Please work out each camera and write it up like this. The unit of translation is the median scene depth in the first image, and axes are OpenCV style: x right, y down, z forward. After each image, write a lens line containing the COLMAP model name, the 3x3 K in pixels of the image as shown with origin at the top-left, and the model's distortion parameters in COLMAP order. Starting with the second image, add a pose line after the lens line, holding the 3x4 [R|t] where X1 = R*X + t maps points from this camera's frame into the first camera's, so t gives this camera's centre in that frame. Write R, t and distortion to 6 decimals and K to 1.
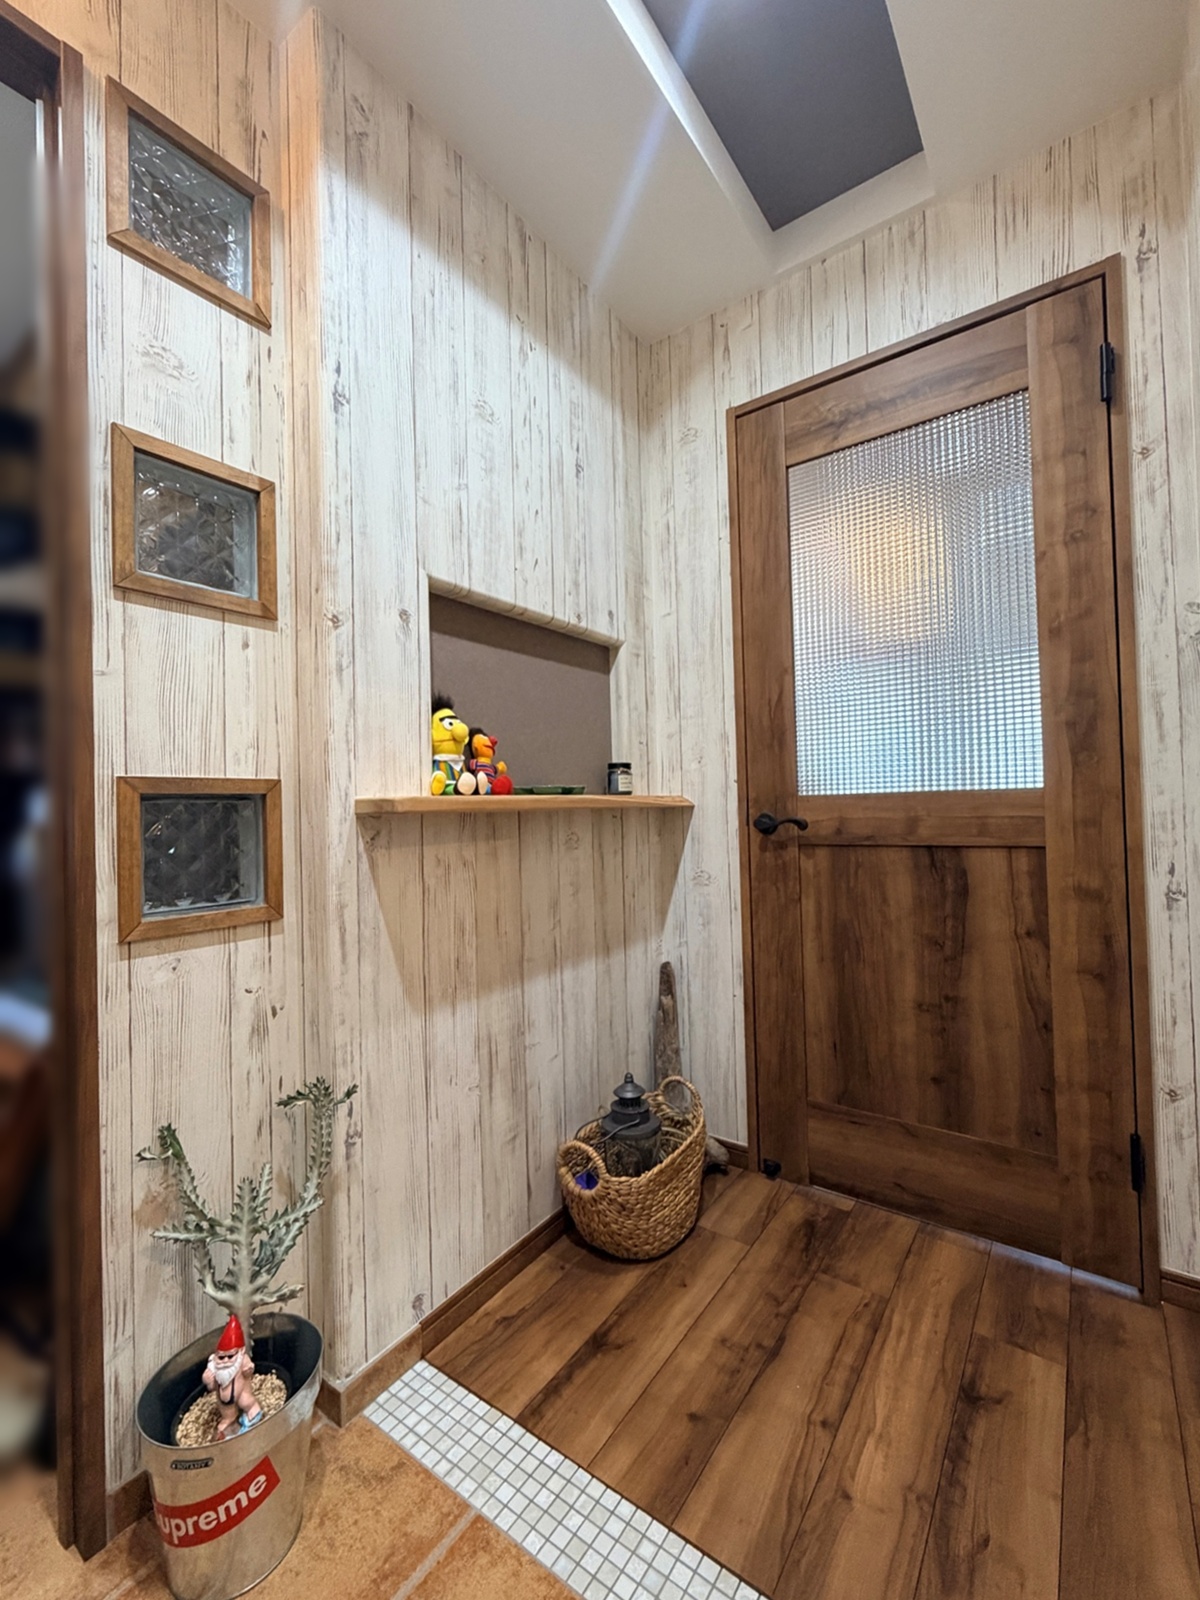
lens RADIAL K [[674.0, 0, 595.7], [0, 674.0, 796.5], [0, 0, 1]] dist [0.000434, 0.000413]
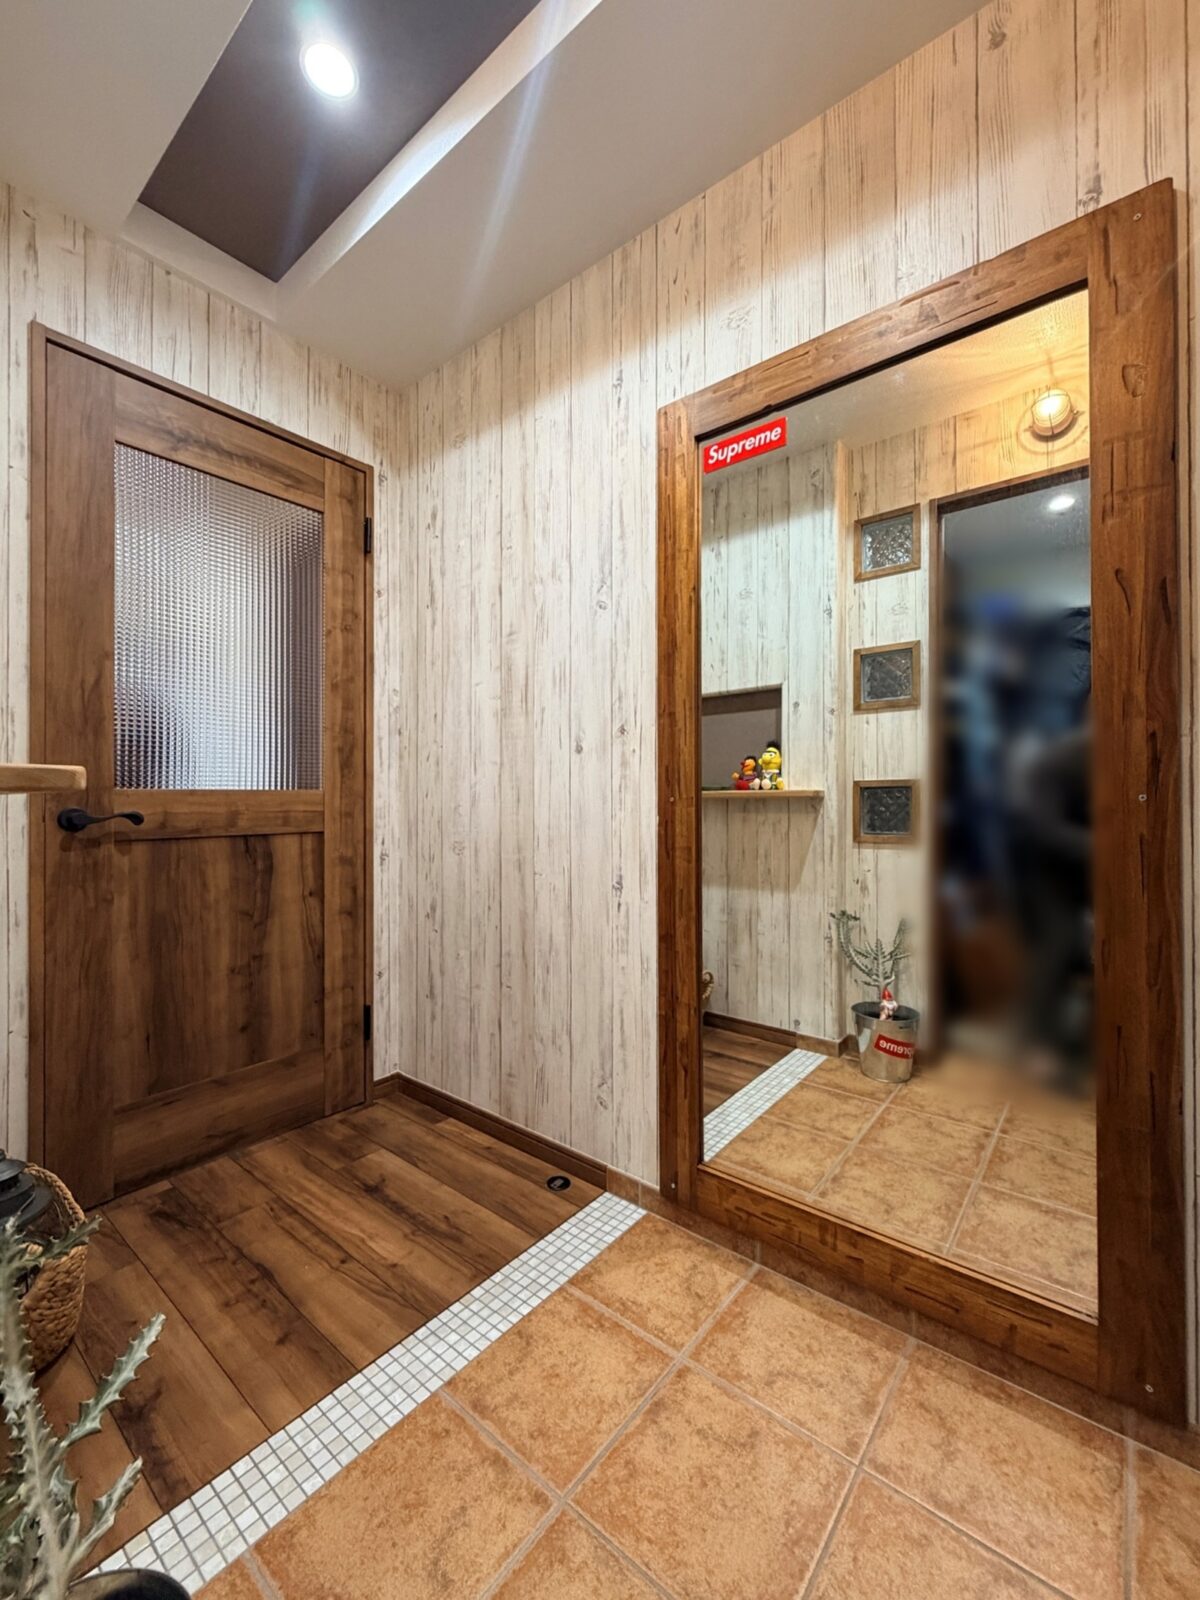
lens RADIAL K [[674.0, 0, 595.7], [0, 674.0, 796.5], [0, 0, 1]] dist [0.000434, 0.000413]
pose [[0.060092, 0.031355, 0.997700, -0.732347], [-0.013535, 0.999440, -0.030594, 0.034806], [-0.998101, -0.011665, 0.060483, 0.321109]]
